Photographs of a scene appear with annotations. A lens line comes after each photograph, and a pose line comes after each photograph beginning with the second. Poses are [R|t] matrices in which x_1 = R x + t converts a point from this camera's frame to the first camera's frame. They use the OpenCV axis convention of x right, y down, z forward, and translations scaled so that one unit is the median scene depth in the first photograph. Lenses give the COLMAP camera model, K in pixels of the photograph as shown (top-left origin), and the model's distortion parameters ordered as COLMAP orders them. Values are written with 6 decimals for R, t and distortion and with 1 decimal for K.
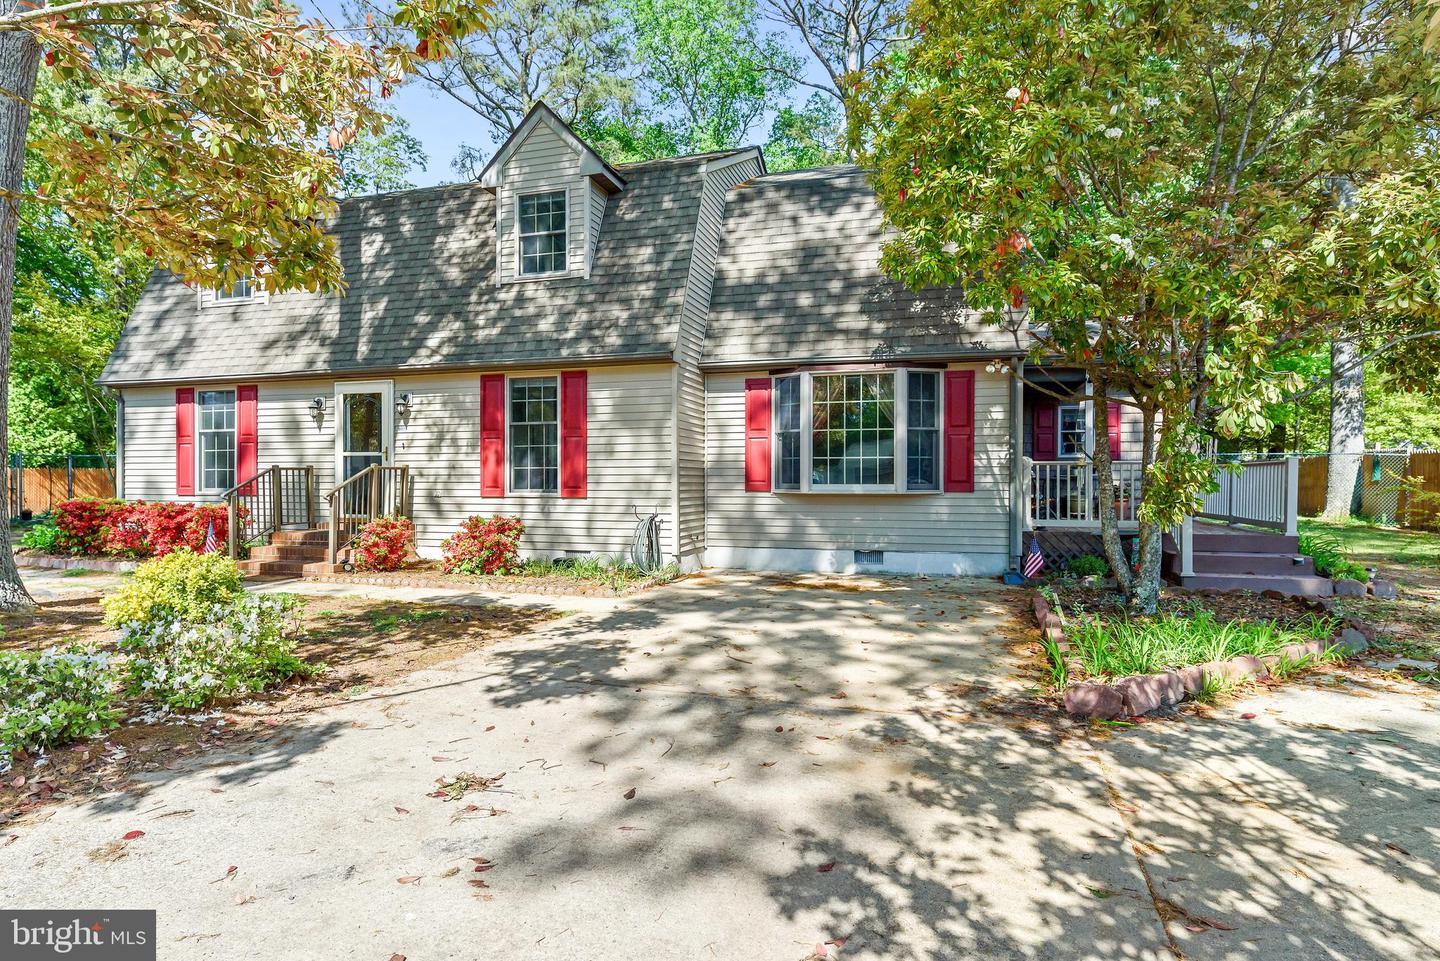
lens RADIAL K [[742.3, 0, 728.3], [0, 742.3, 478.2], [0, 0, 1]] dist [-0.004010, -0.002710]
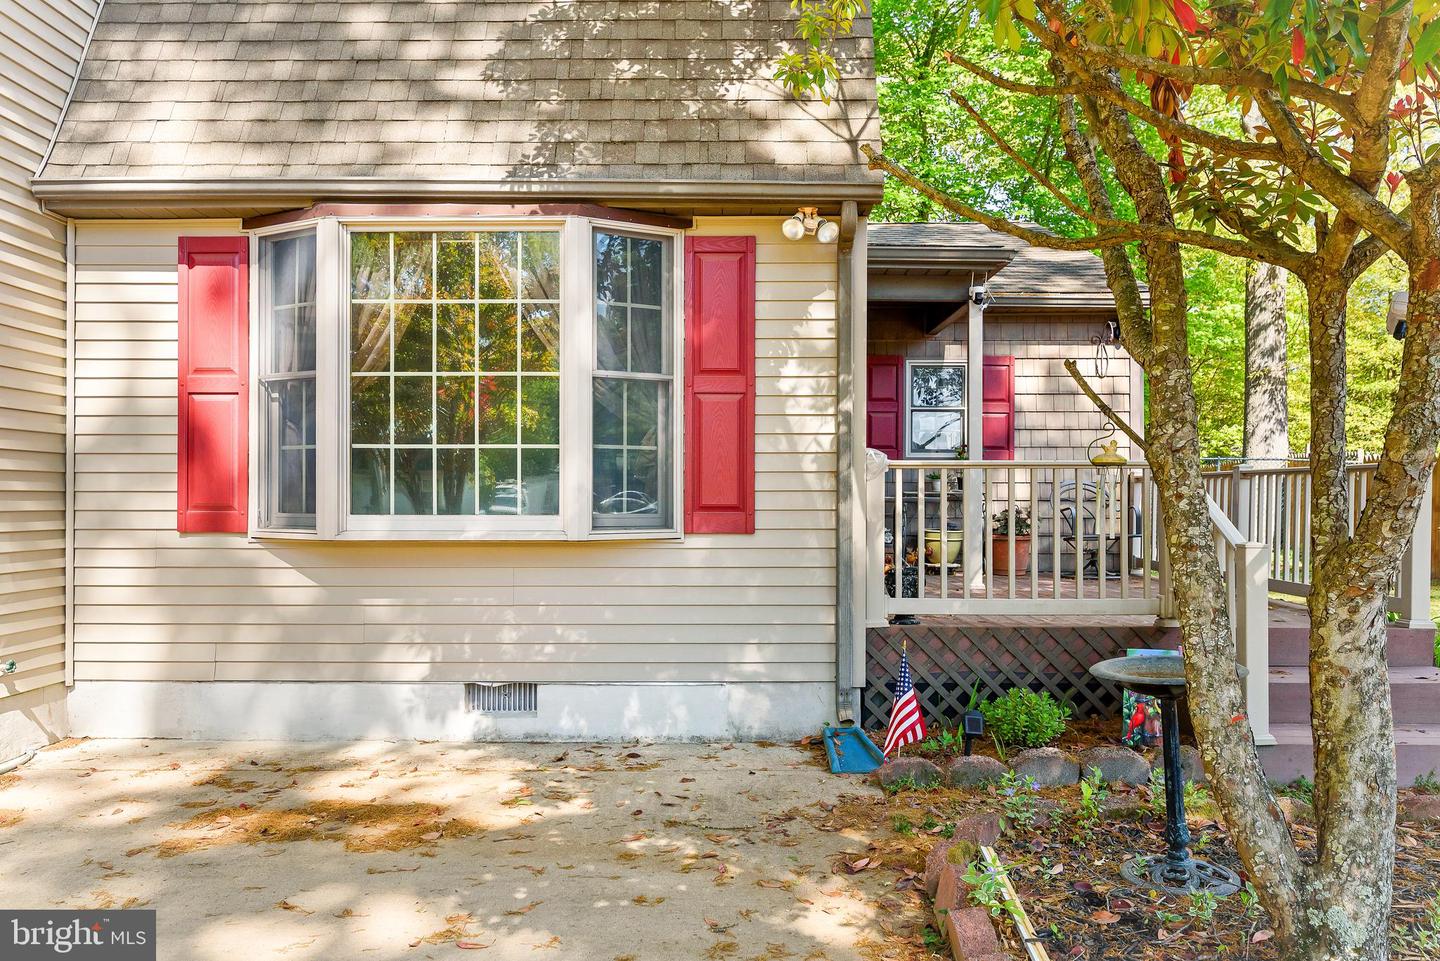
lens RADIAL K [[1081.0, 0, 720.6], [0, 1081.0, 484.5], [0, 0, 1]] dist [-0.003124, -0.000421]
pose [[0.956273, 0.001441, 0.292471, 0.139434], [0.000381, 0.999981, -0.006172, -0.004814], [-0.292474, 0.006014, 0.956254, 0.436585]]
